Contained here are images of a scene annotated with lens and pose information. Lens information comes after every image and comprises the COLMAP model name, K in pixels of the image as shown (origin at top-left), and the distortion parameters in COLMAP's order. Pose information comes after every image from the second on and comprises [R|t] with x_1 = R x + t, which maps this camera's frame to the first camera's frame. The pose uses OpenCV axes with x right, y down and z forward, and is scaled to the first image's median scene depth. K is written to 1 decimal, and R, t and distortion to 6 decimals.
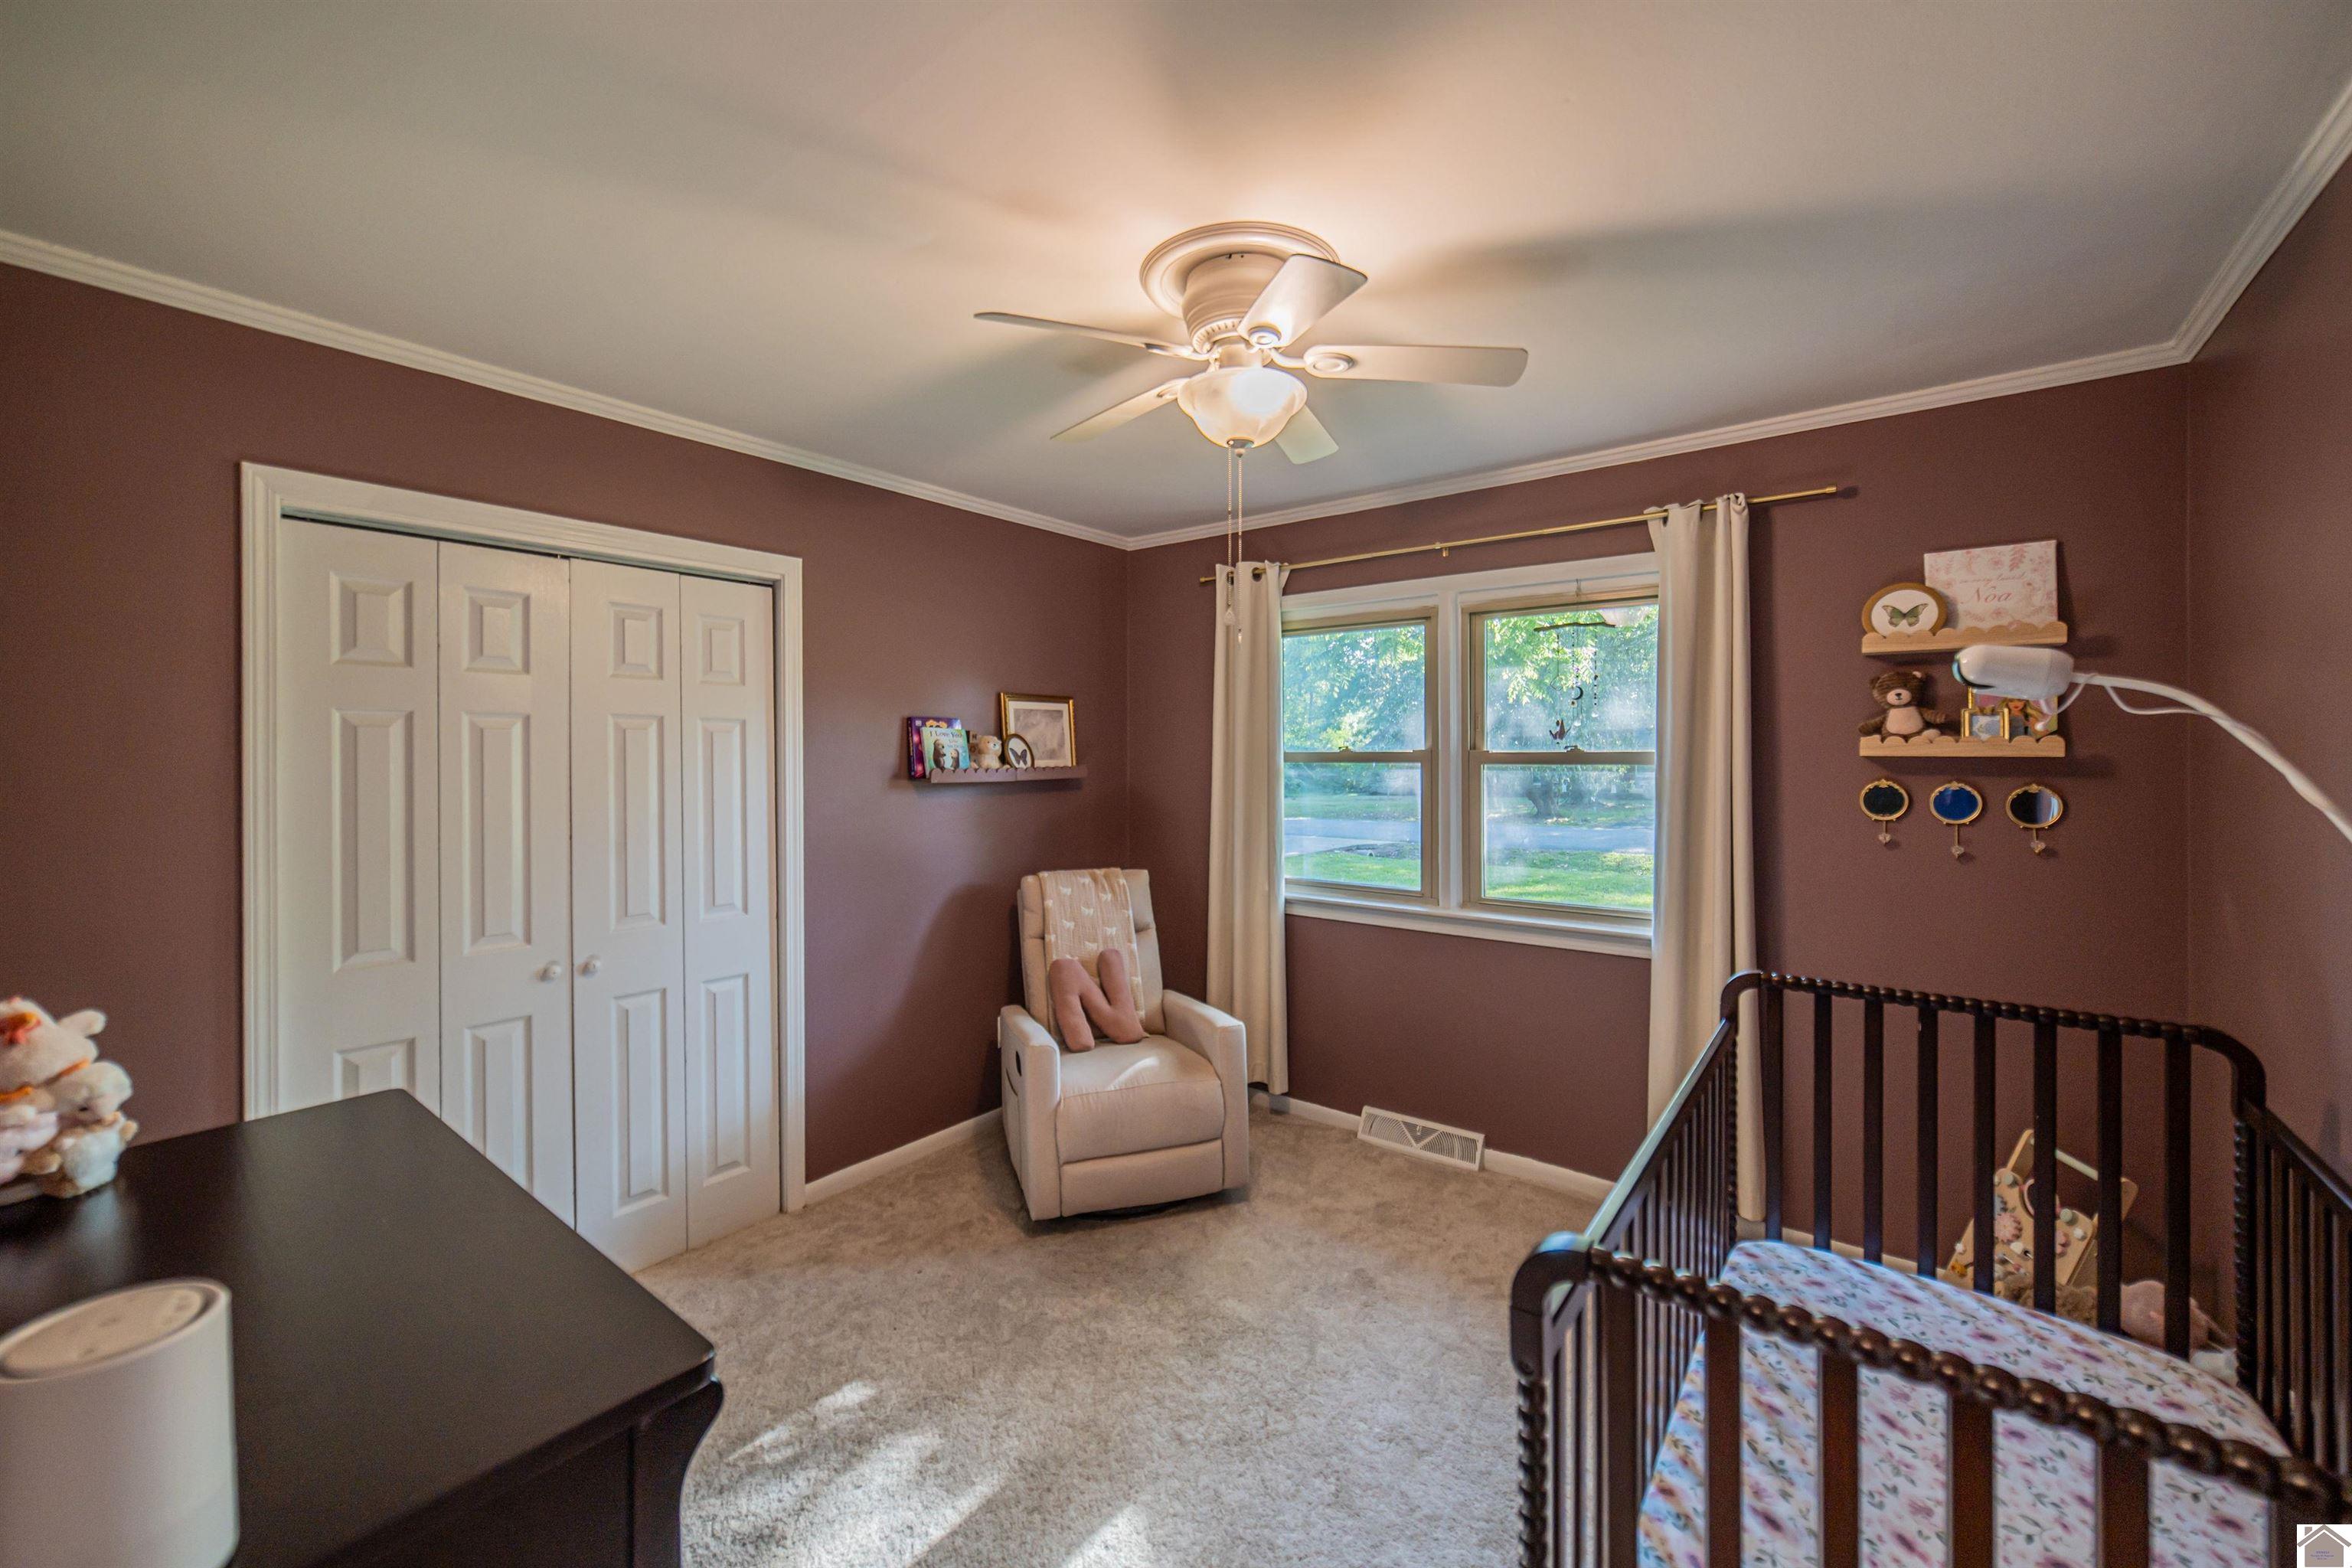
lens RADIAL K [[931.8, 0, 1169.5], [0, 931.8, 775.5], [0, 0, 1]] dist [-0.000600, 0.000075]
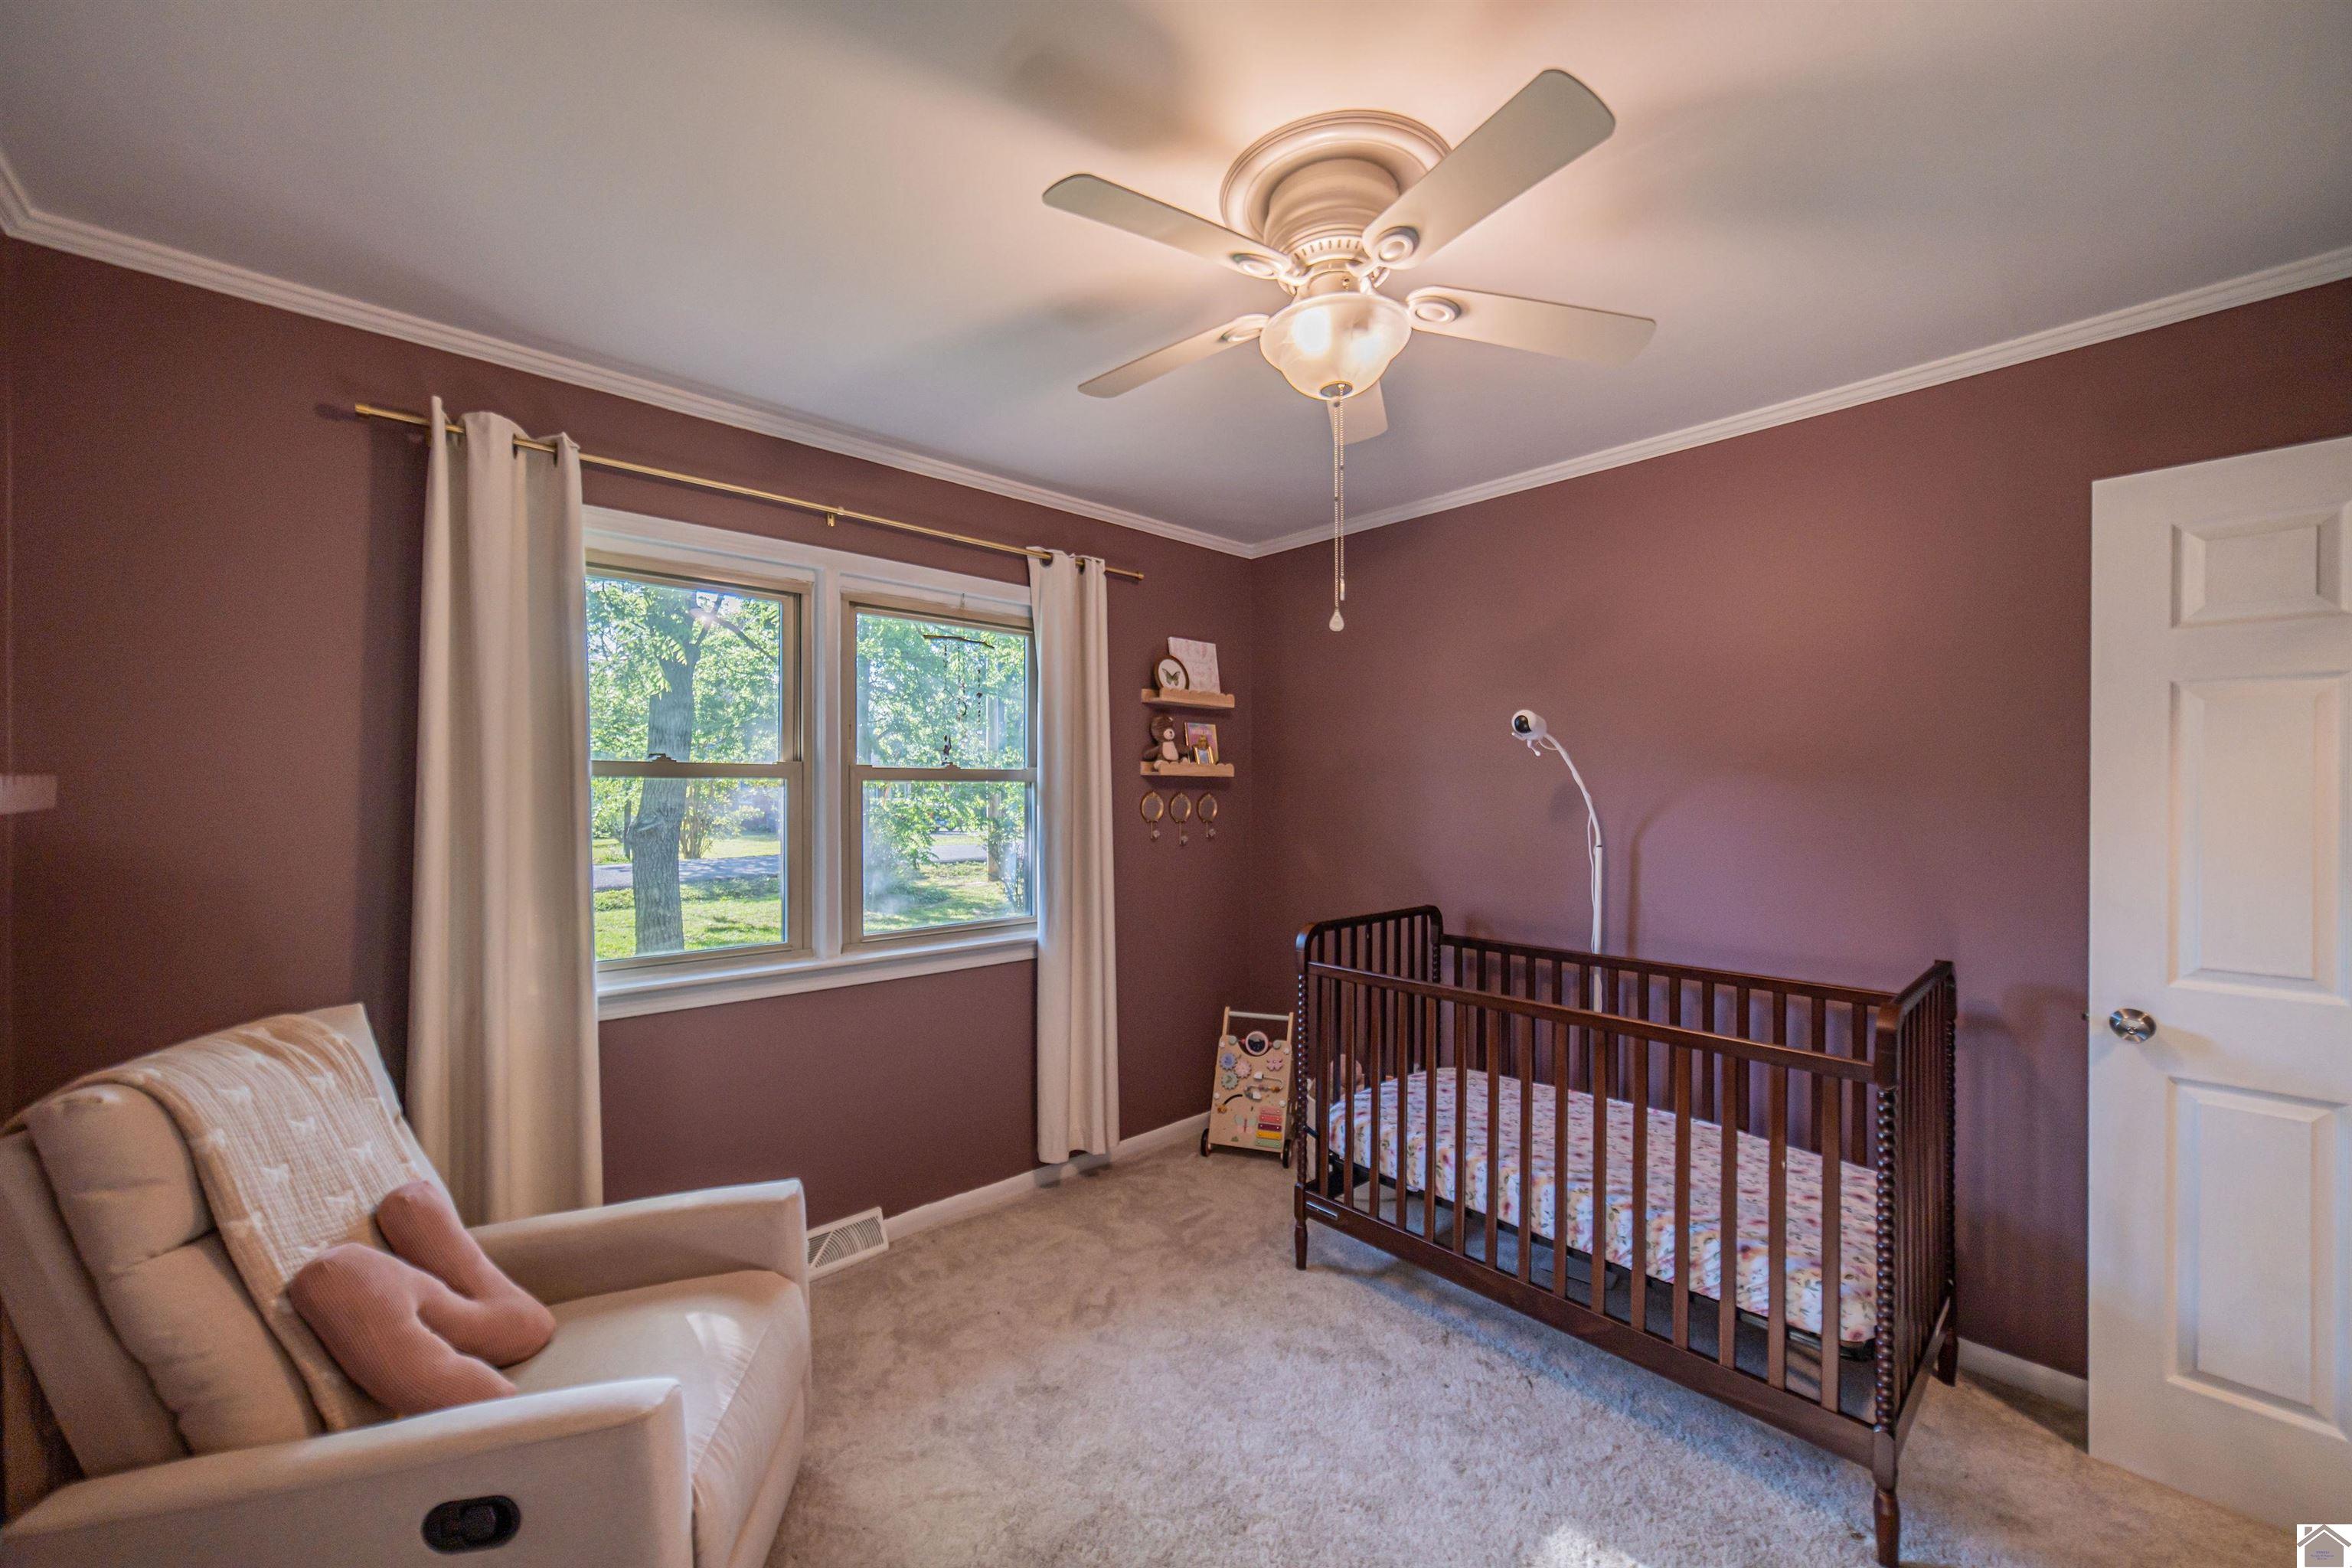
lens RADIAL K [[931.8, 0, 1171.5], [0, 931.8, 791.1], [0, 0, 1]] dist [-0.000600, 0.000075]
pose [[0.155013, -0.008458, 0.987876, -0.479630], [0.008703, 0.999936, 0.007195, -0.006040], [-0.987874, 0.007482, 0.155077, 0.597722]]
